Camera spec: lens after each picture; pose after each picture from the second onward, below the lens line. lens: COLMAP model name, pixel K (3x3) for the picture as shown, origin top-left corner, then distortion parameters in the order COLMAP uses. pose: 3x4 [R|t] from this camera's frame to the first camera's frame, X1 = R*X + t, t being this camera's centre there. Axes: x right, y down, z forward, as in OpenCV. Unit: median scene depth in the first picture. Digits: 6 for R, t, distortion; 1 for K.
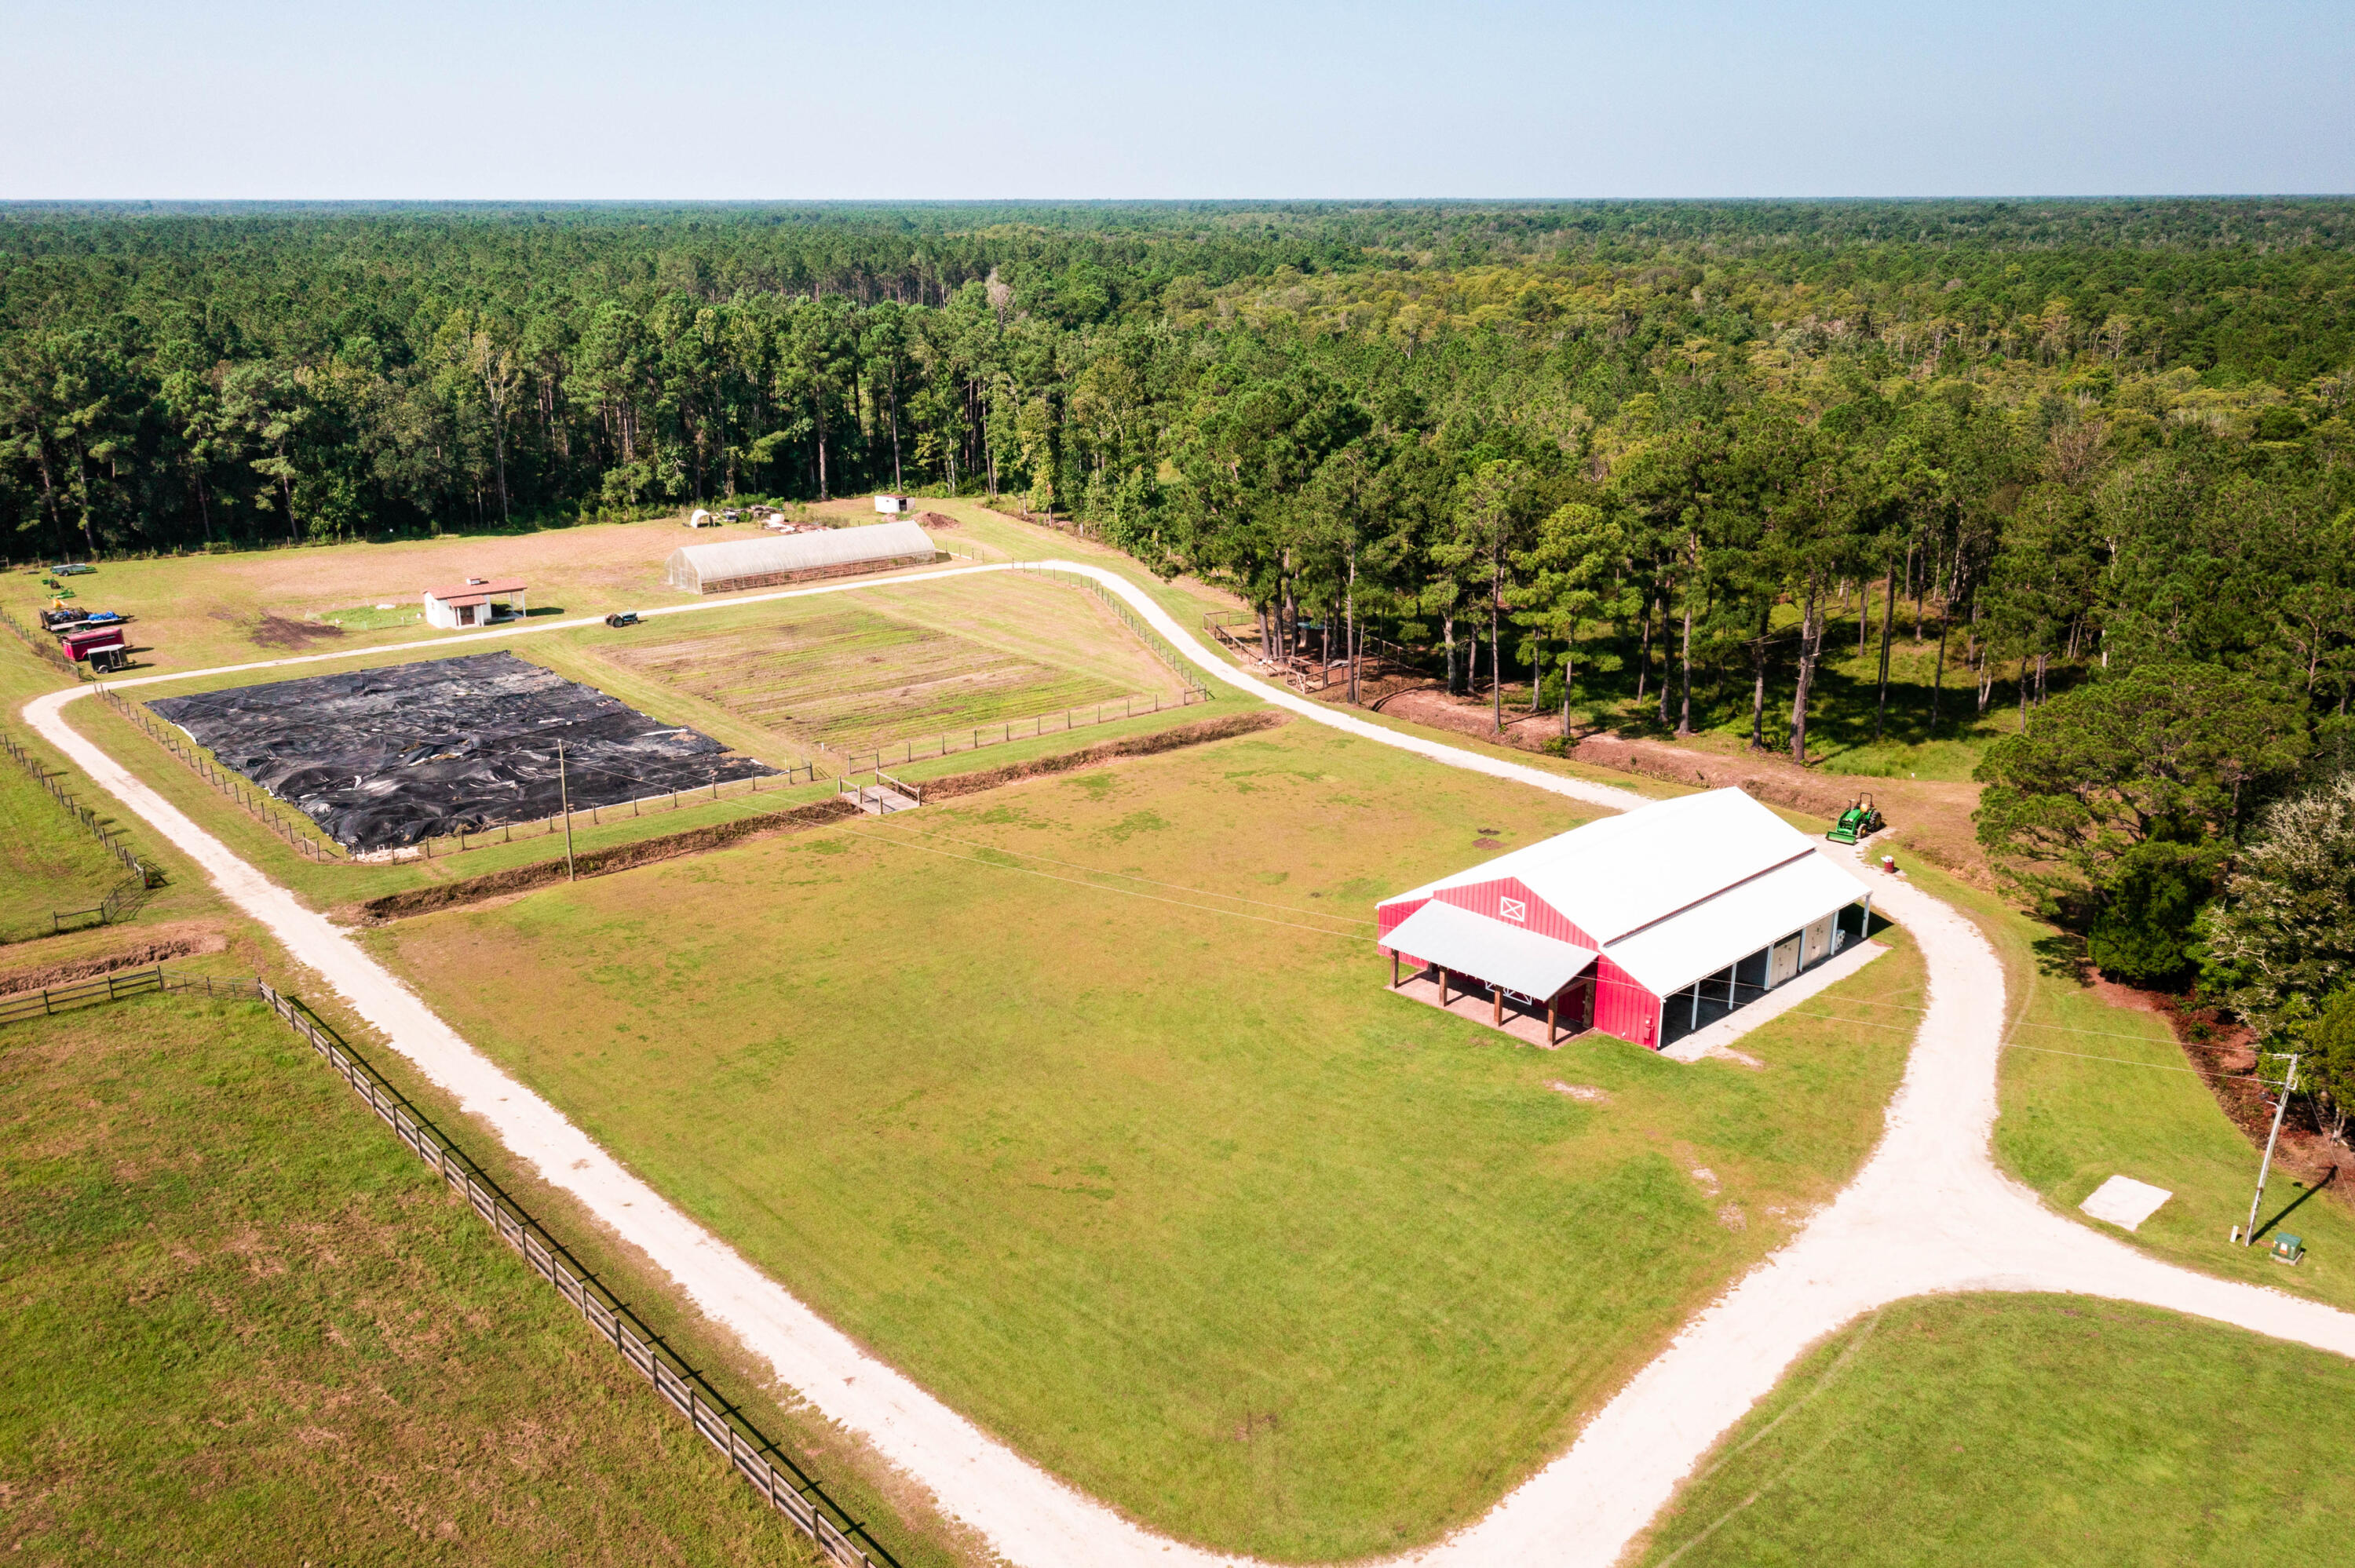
lens RADIAL K [[1879.9, 0, 1180.2], [0, 1879.9, 802.5], [0, 0, 1]] dist [-0.011288, 0.007431]
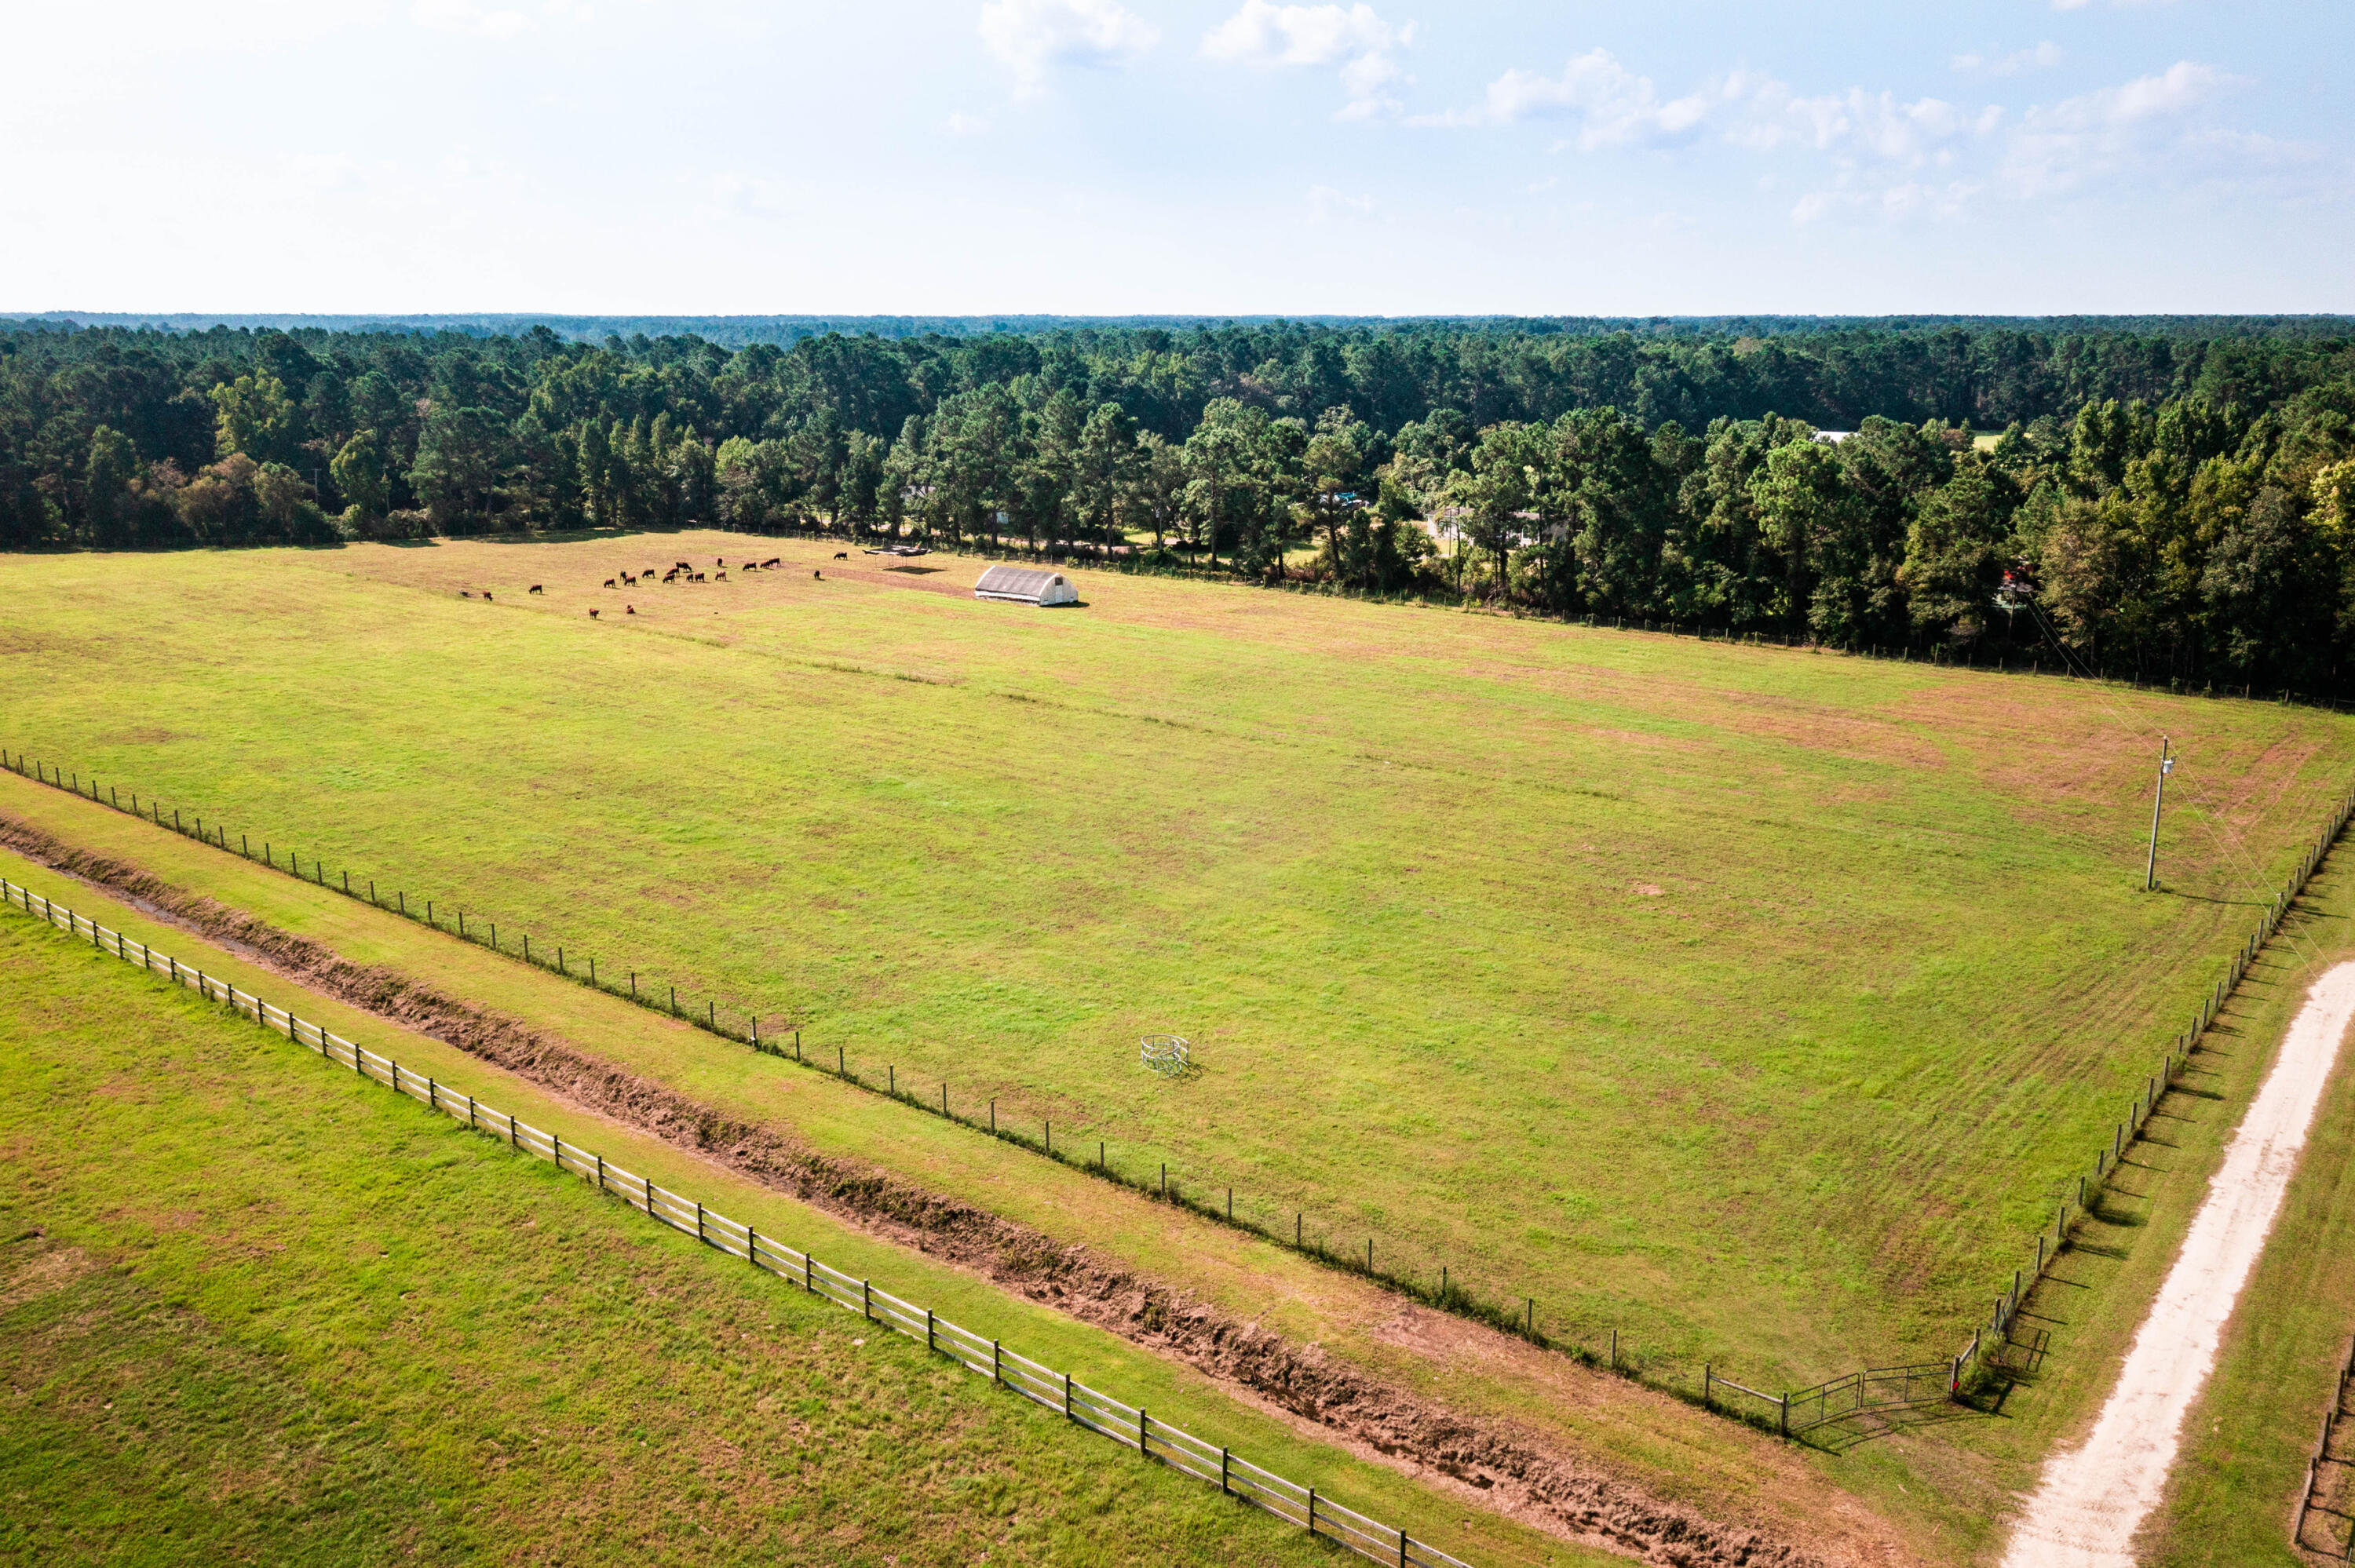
lens RADIAL K [[1941.7, 0, 1177.5], [0, 1941.7, 784.0], [0, 0, 1]] dist [0.000049, -0.000598]
pose [[0.201193, 0.225231, -0.953306, -0.071468], [-0.296781, 0.941480, 0.159802, -0.064612], [0.933511, 0.250773, 0.256263, 0.322604]]
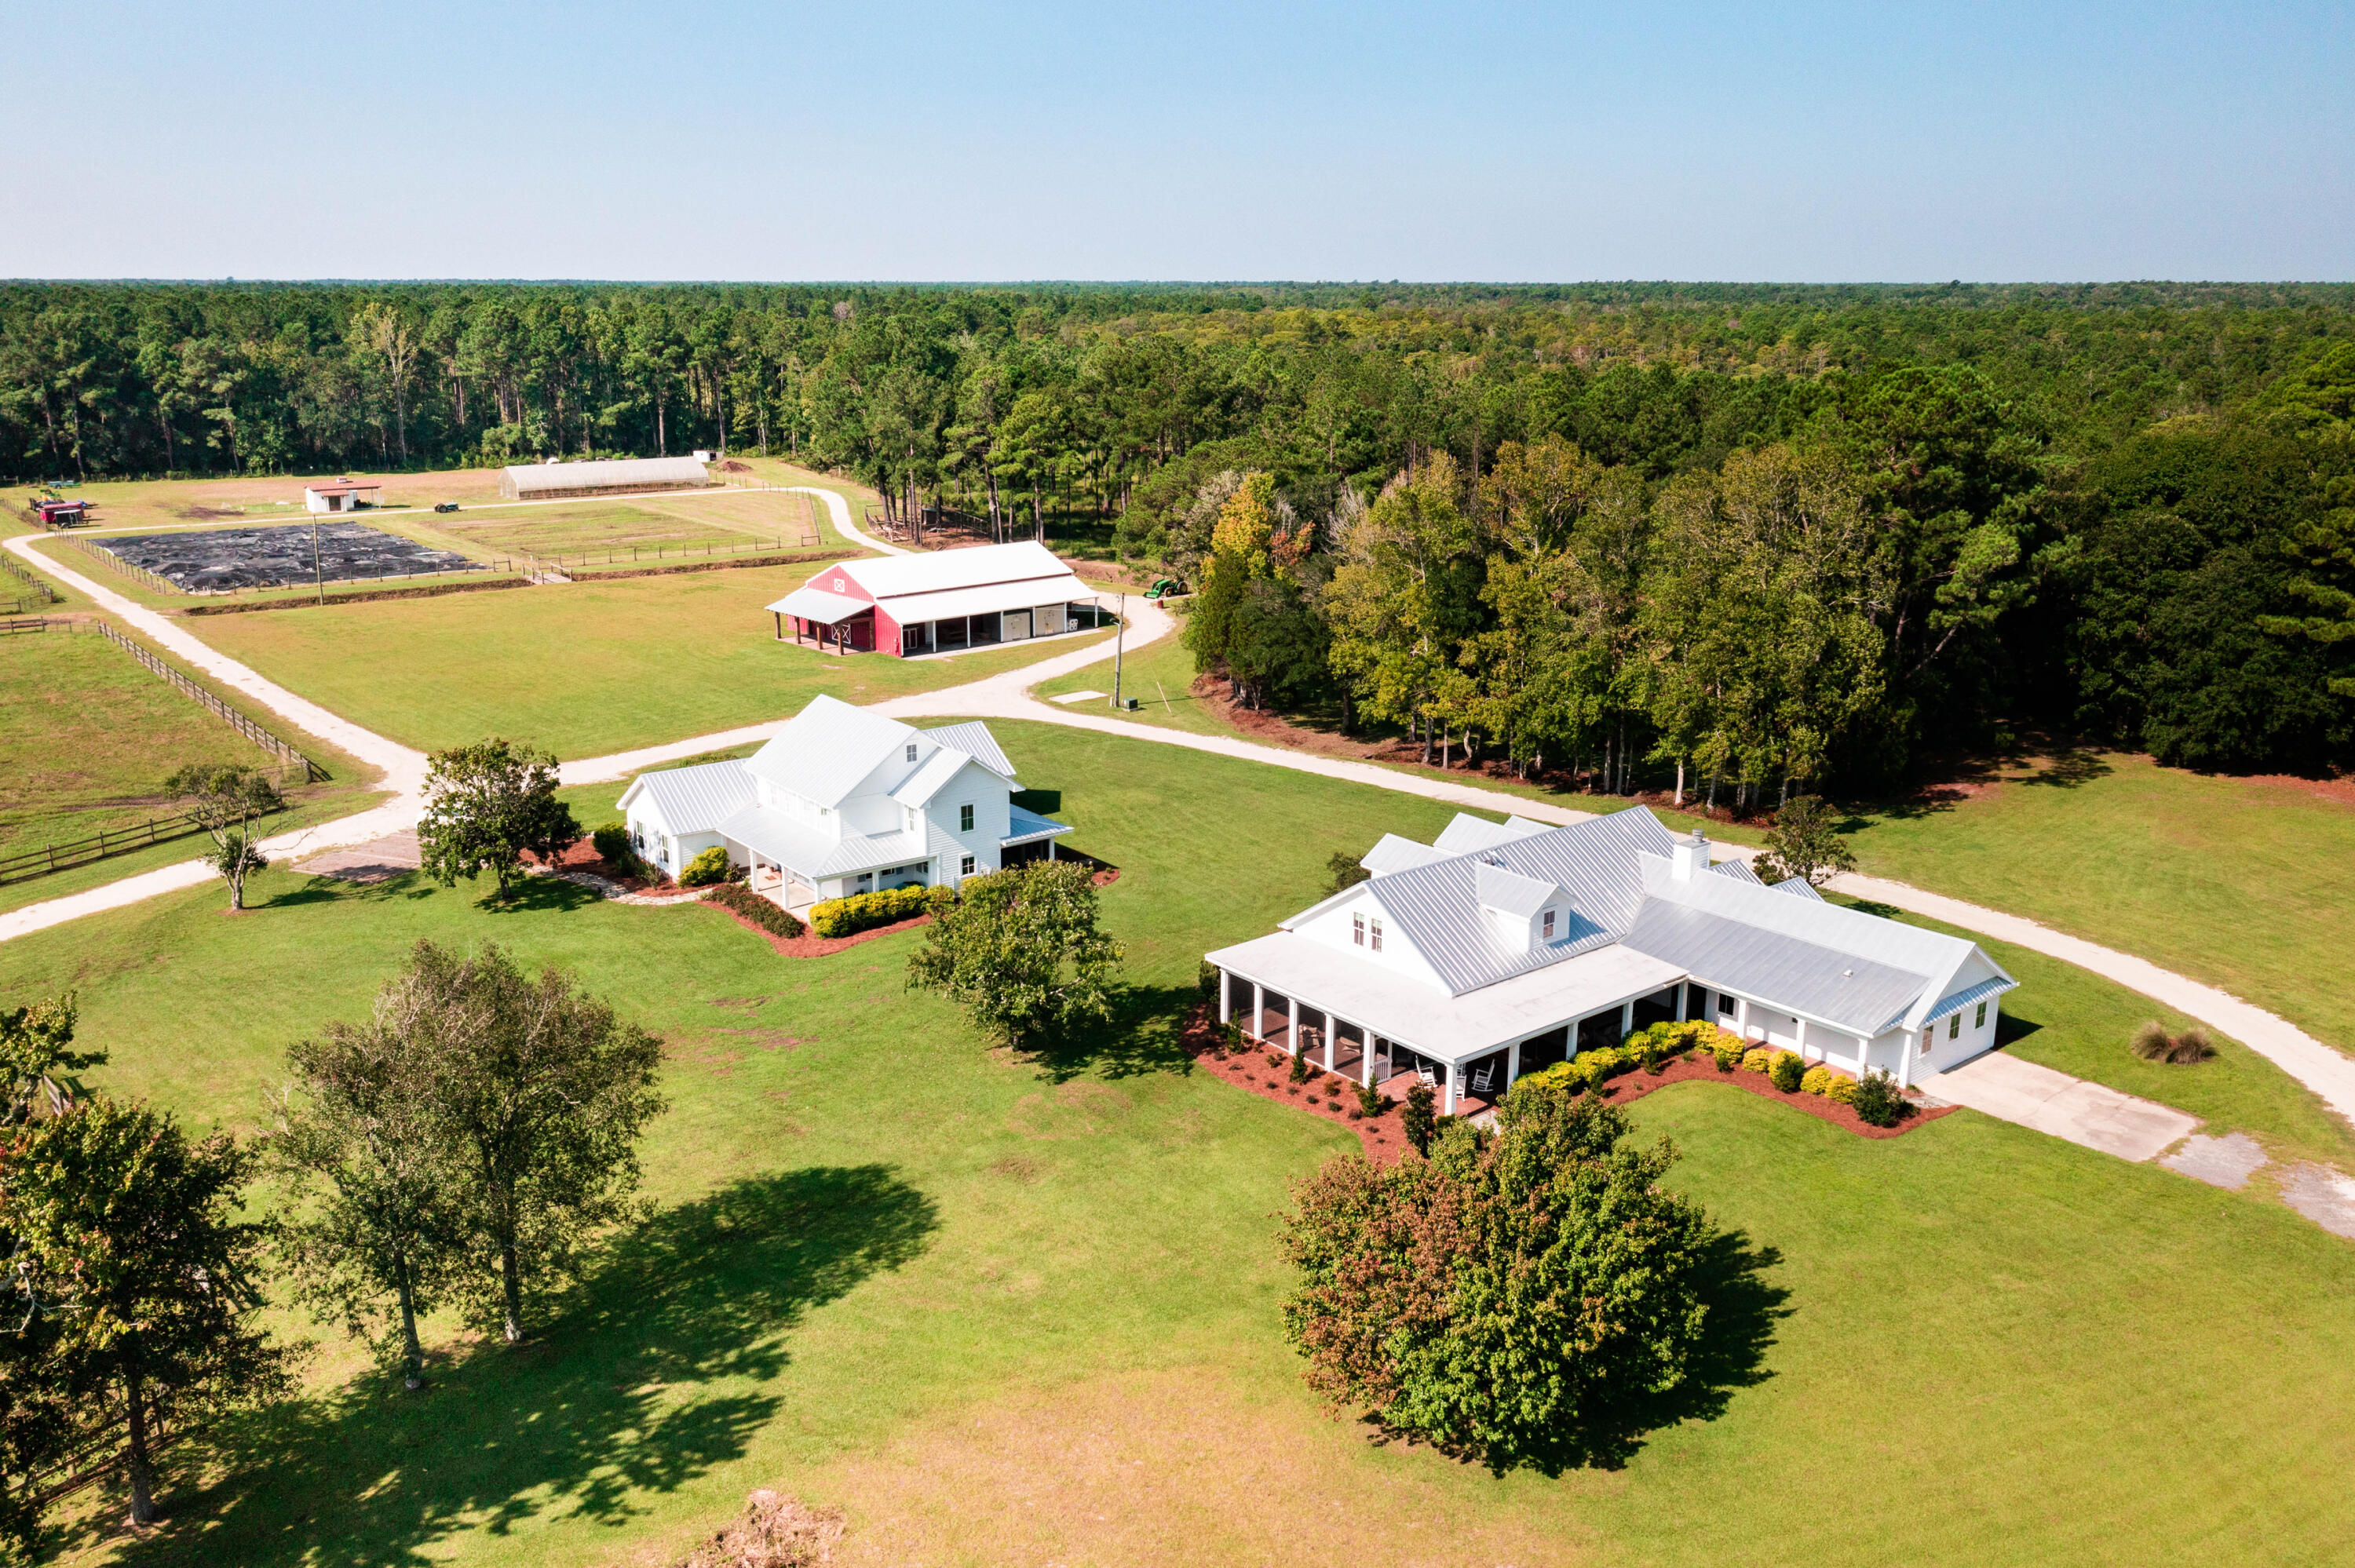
lens RADIAL K [[1850.4, 0, 1177.5], [0, 1850.4, 784.0], [0, 0, 1]] dist [-0.012318, 0.008348]
pose [[0.999651, 0.011747, -0.023658, 0.222870], [-0.012827, 0.998857, -0.046037, 0.131079], [0.023090, 0.046324, 0.998660, -0.268522]]
